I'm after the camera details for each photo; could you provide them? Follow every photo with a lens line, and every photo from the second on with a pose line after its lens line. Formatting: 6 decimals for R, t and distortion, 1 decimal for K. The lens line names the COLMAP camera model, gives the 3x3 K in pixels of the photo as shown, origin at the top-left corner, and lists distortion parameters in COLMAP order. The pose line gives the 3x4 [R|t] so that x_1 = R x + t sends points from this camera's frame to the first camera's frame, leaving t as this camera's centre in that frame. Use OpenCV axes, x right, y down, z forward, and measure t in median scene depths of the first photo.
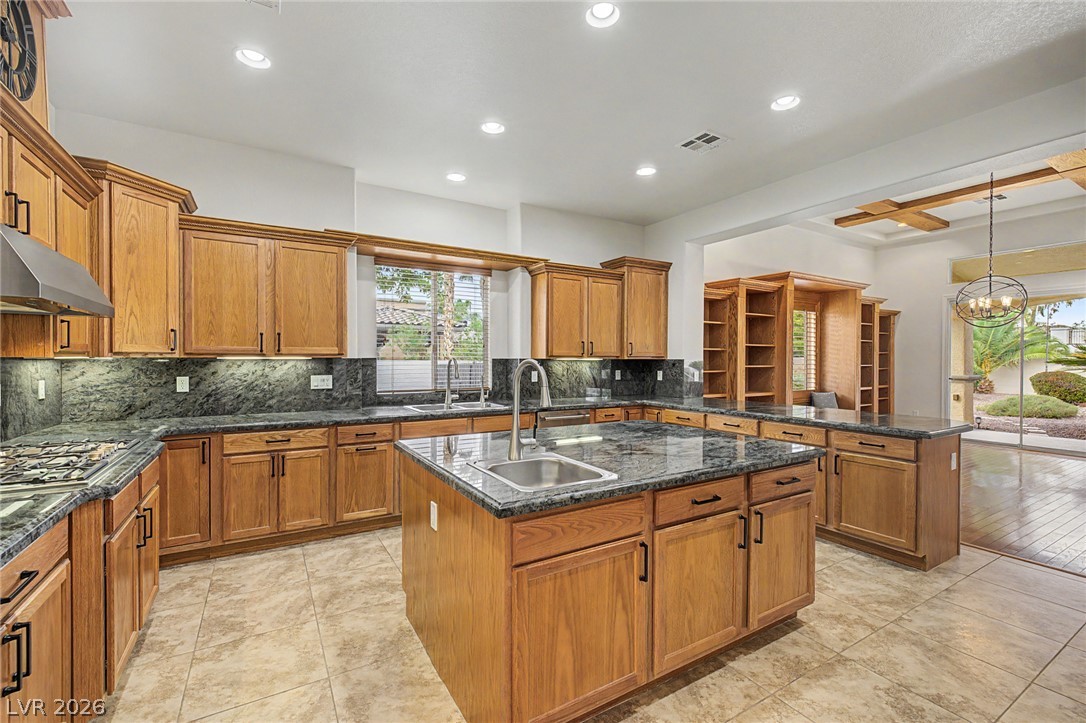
lens RADIAL K [[456.7, 0, 535.9], [0, 456.7, 359.6], [0, 0, 1]] dist [0.011171, -0.001378]
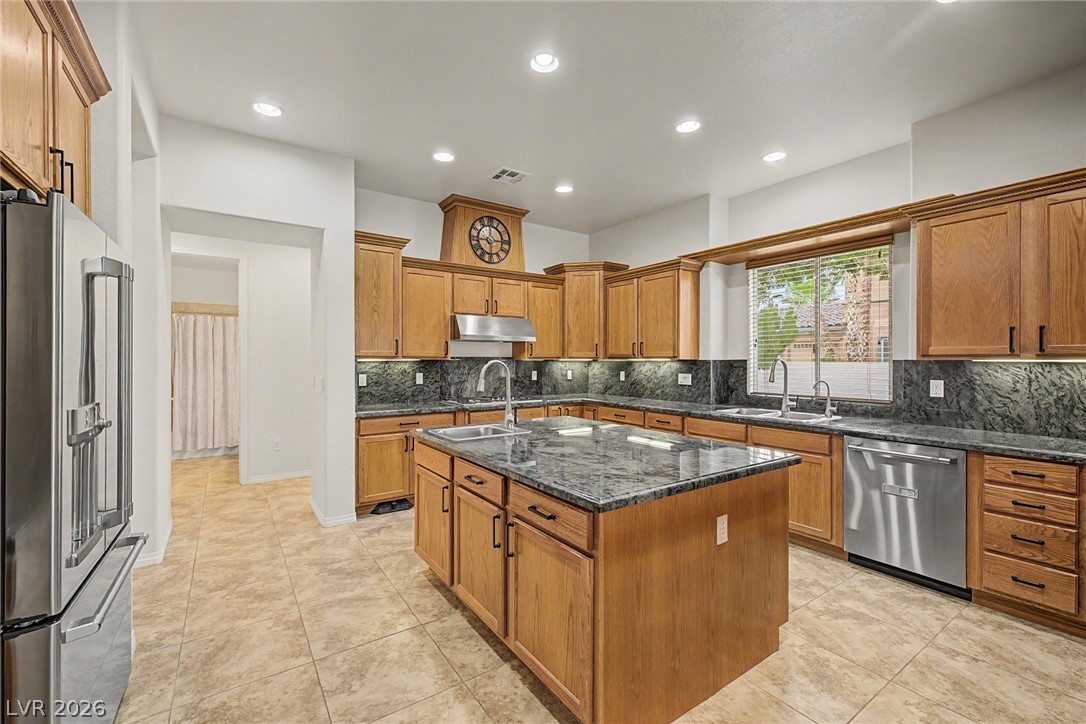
lens RADIAL K [[456.7, 0, 537.7], [0, 456.7, 361.6], [0, 0, 1]] dist [0.011171, -0.001378]
pose [[0.069154, 0.001536, -0.997605, 0.744576], [-0.002773, 0.999995, 0.001347, 0.001055], [0.997602, 0.002674, 0.069158, 0.522619]]
